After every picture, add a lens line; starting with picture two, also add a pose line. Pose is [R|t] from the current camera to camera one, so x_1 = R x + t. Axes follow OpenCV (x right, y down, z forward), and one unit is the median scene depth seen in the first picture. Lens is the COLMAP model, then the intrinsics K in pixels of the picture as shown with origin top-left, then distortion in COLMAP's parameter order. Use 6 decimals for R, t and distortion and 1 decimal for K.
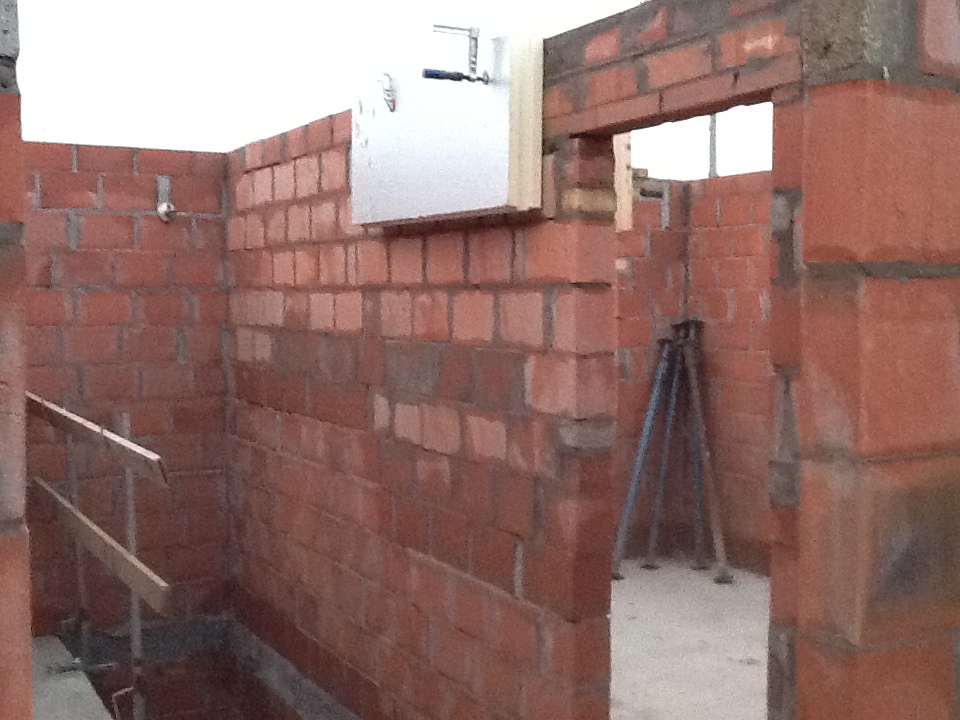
lens RADIAL K [[1176.6, 0, 492.5], [0, 1176.6, 338.5], [0, 0, 1]] dist [-0.011316, 0.027015]
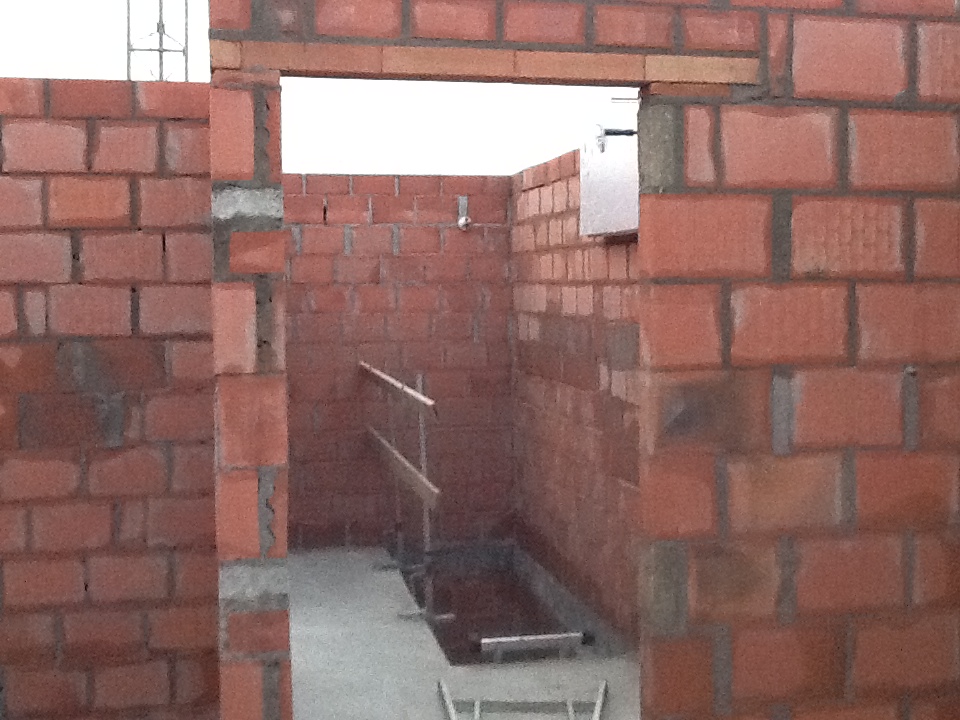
lens RADIAL K [[1176.6, 0, 492.5], [0, 1176.6, 338.5], [0, 0, 1]] dist [-0.011316, 0.027015]
pose [[0.956379, 0.004169, -0.292101, 0.146267], [-0.001284, 0.999948, 0.010068, 0.005408], [0.292128, -0.009254, 0.956335, -0.253437]]
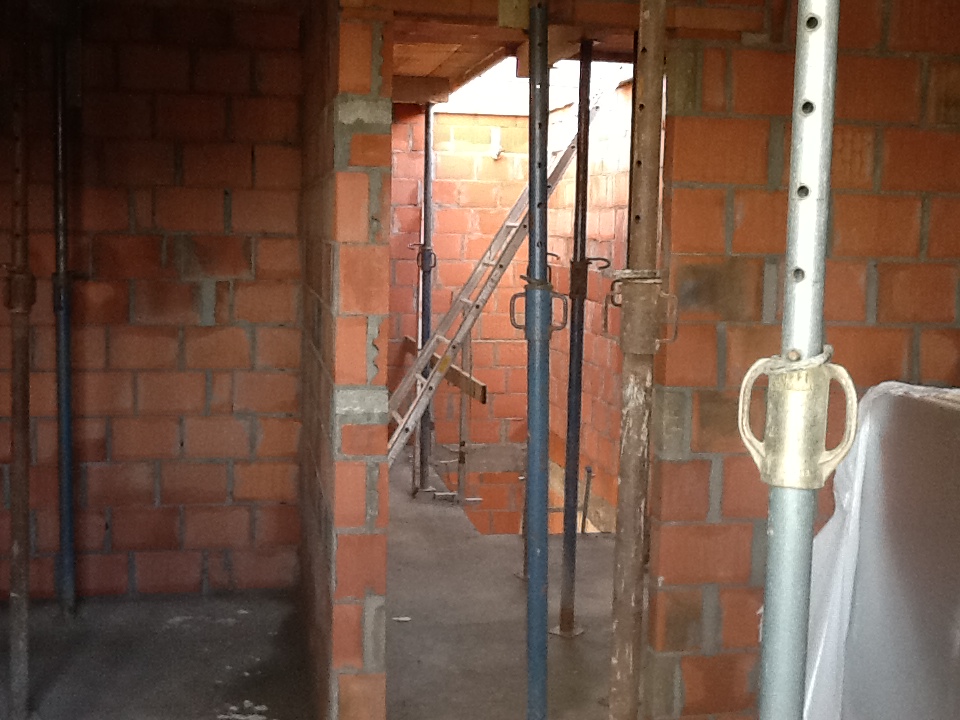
lens RADIAL K [[1176.6, 0, 492.5], [0, 1176.6, 338.5], [0, 0, 1]] dist [-0.011316, 0.027015]
pose [[0.953311, 0.049516, -0.297904, 0.165847], [-0.033162, 0.997665, 0.059704, 0.033381], [0.300165, -0.047037, 0.952727, -0.394065]]
